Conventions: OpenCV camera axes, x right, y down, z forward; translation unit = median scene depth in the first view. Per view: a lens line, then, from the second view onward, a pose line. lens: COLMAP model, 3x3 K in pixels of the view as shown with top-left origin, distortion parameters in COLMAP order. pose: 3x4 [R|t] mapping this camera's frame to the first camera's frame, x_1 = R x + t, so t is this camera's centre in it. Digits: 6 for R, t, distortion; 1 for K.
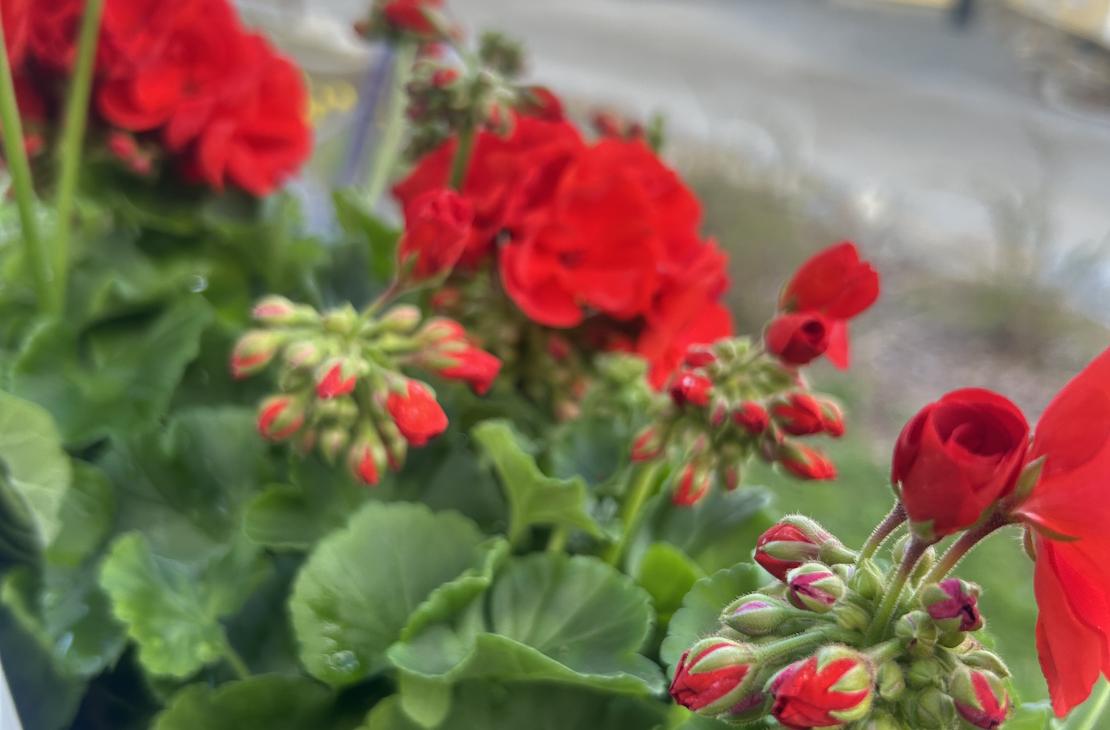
lens RADIAL K [[1177.3, 0, 555.0], [0, 1177.3, 365.0], [0, 0, 1]] dist [-0.007383, -0.041514]
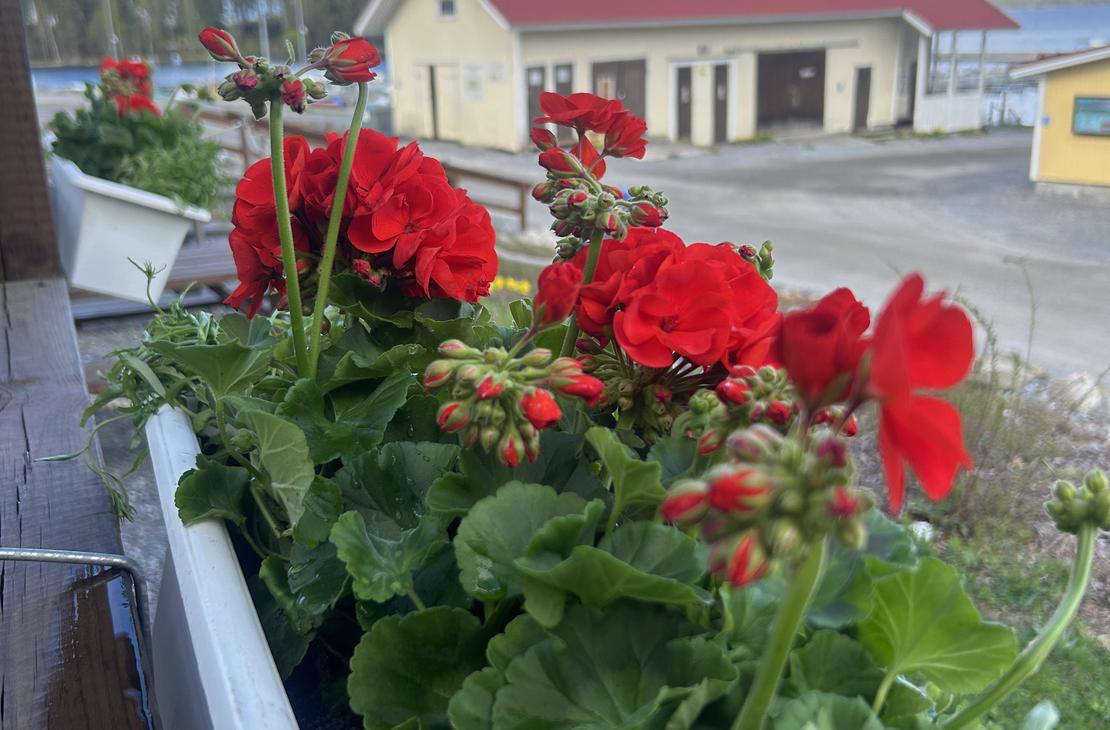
lens RADIAL K [[1148.9, 0, 553.1], [0, 1148.9, 394.8], [0, 0, 1]] dist [0.190036, -0.687272]
pose [[0.981108, -0.006929, -0.193337, 0.157955], [-0.021981, 0.988894, -0.146985, 0.213189], [0.192208, 0.148458, 0.970060, -0.353664]]
